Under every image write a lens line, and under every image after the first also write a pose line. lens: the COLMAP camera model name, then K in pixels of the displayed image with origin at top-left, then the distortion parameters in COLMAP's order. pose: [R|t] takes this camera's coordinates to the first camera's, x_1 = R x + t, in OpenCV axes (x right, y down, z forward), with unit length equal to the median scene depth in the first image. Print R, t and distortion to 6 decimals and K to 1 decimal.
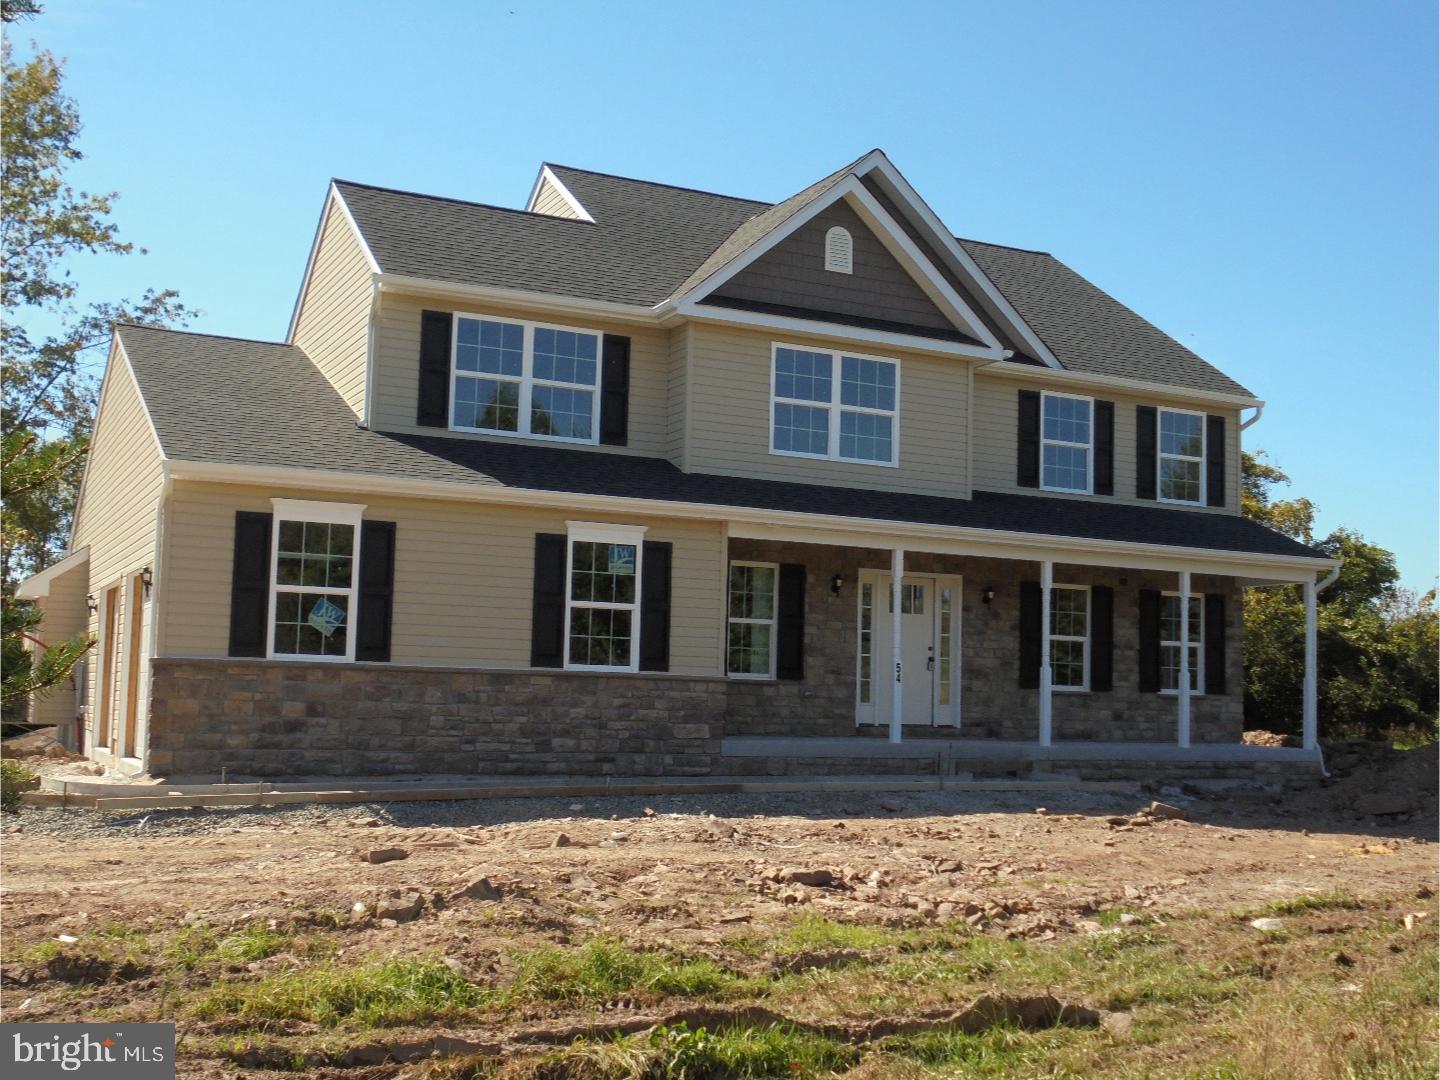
lens RADIAL K [[1617.8, 0, 720.0], [0, 1617.8, 540.0], [0, 0, 1]] dist [0.000173, 0.023692]
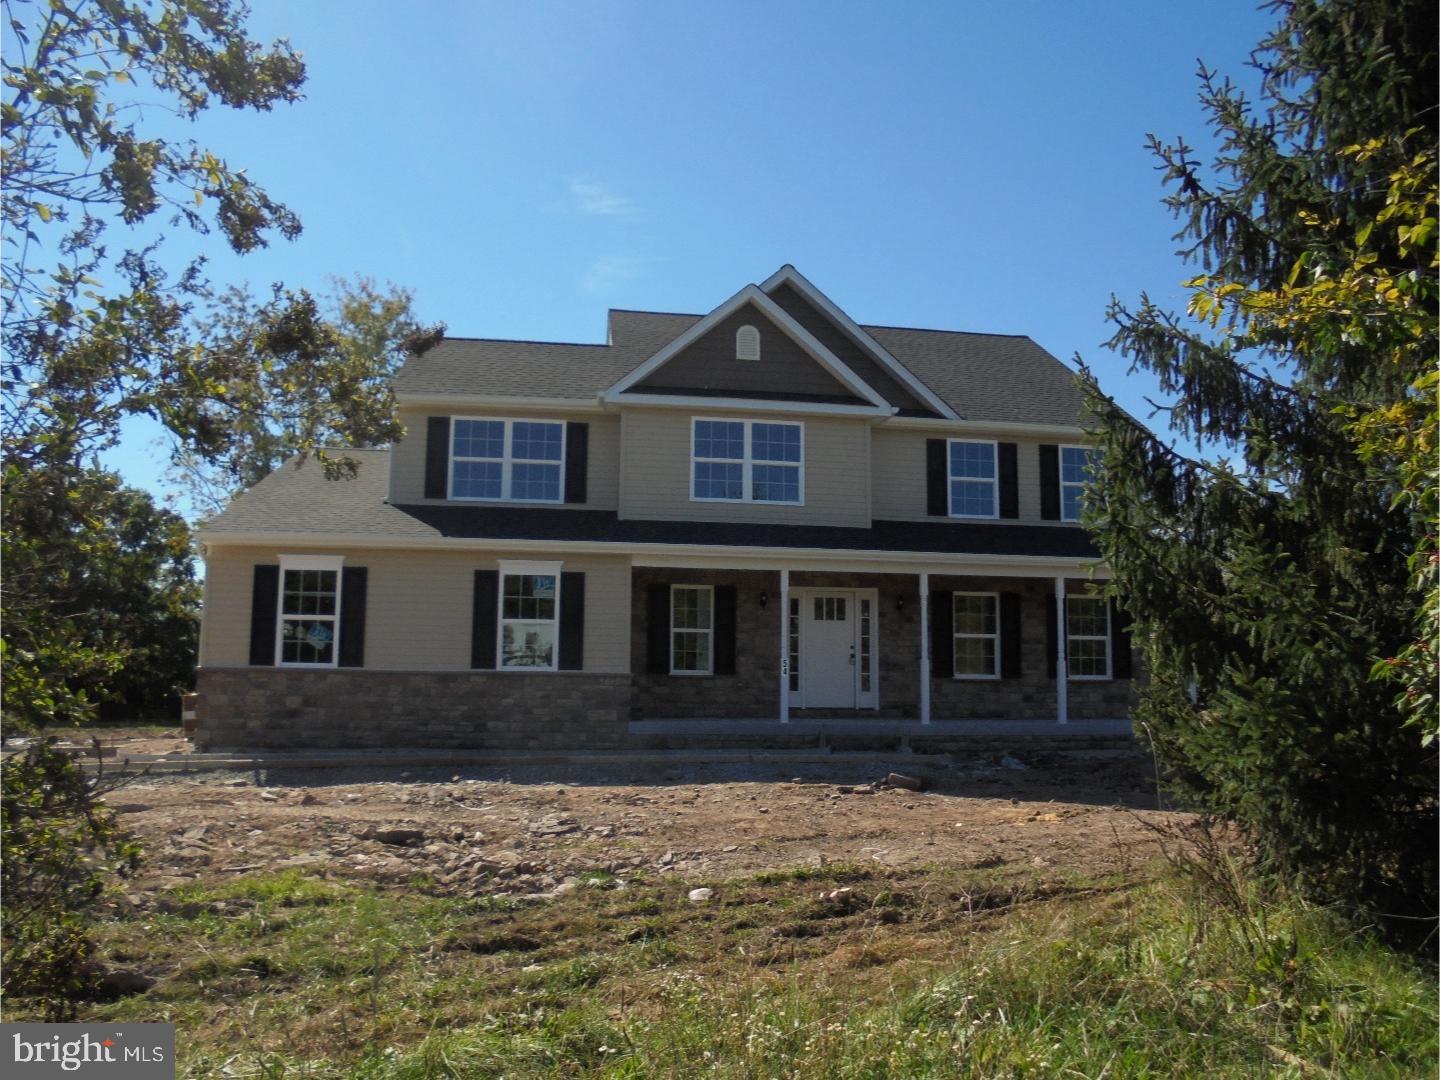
lens RADIAL K [[1083.2, 0, 720.0], [0, 1083.2, 540.0], [0, 0, 1]] dist [-0.068792, 0.003554]
pose [[0.953066, -0.059334, -0.296892, 0.367791], [0.046482, 0.997658, -0.050171, 0.026697], [0.299174, 0.034016, 0.953592, 0.205909]]
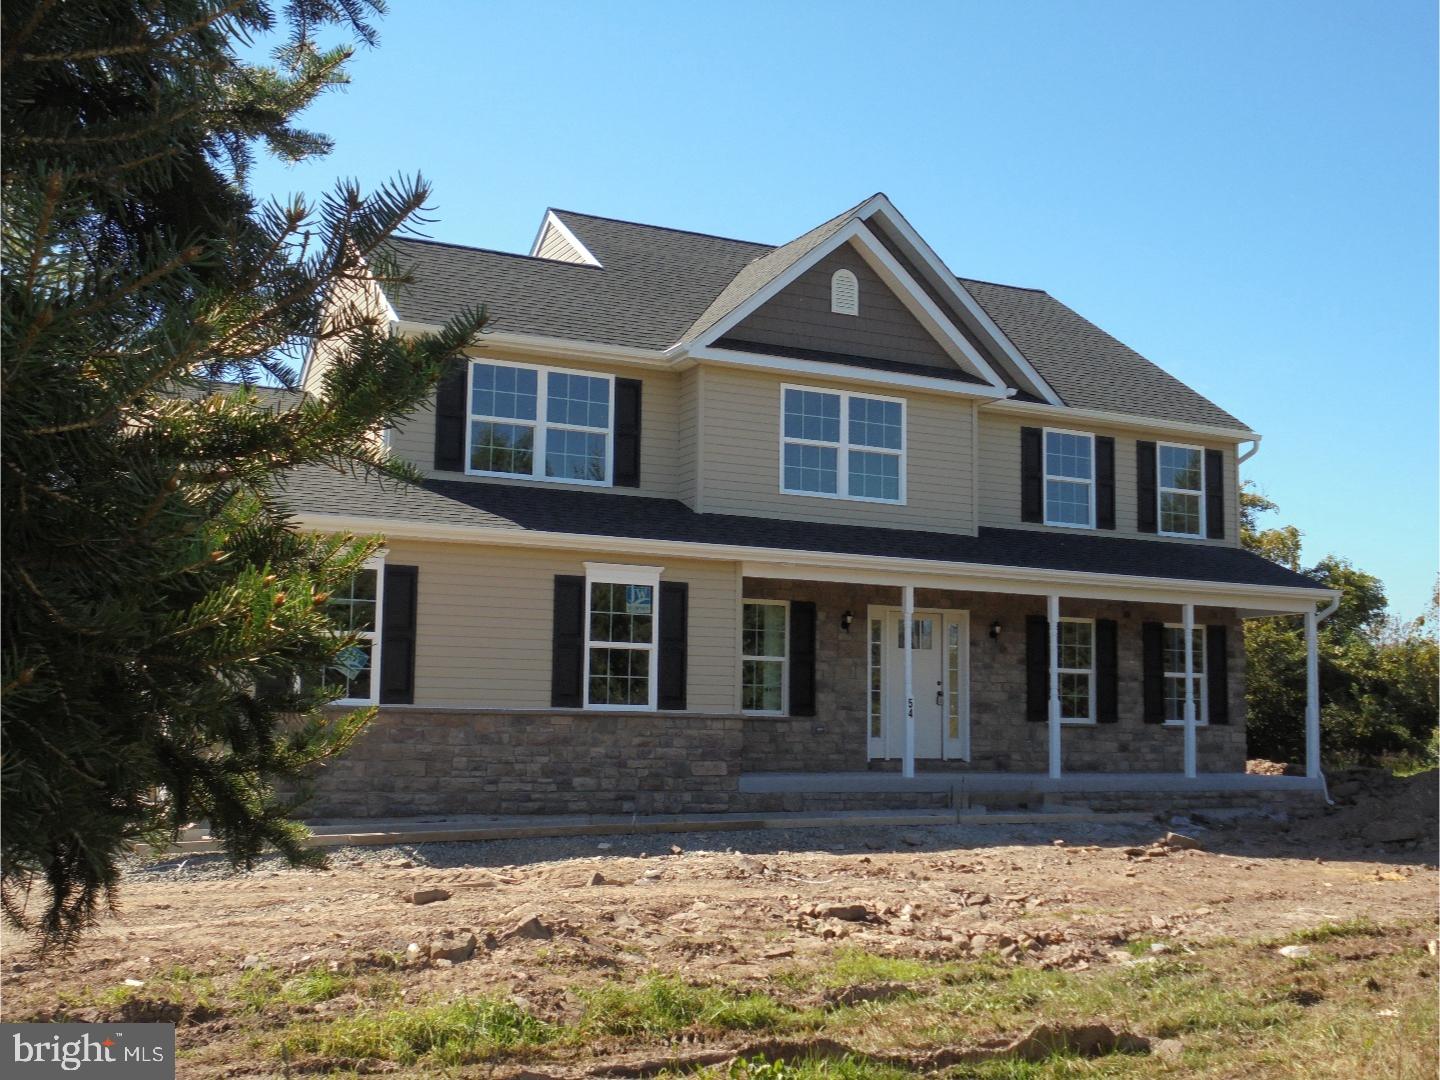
lens RADIAL K [[1617.8, 0, 720.0], [0, 1617.8, 540.0], [0, 0, 1]] dist [0.000173, 0.023692]
pose [[0.999878, -0.012140, 0.009857, -0.020680], [0.012341, 0.999711, -0.020651, -0.004161], [-0.009603, 0.020770, 0.999738, -0.017015]]
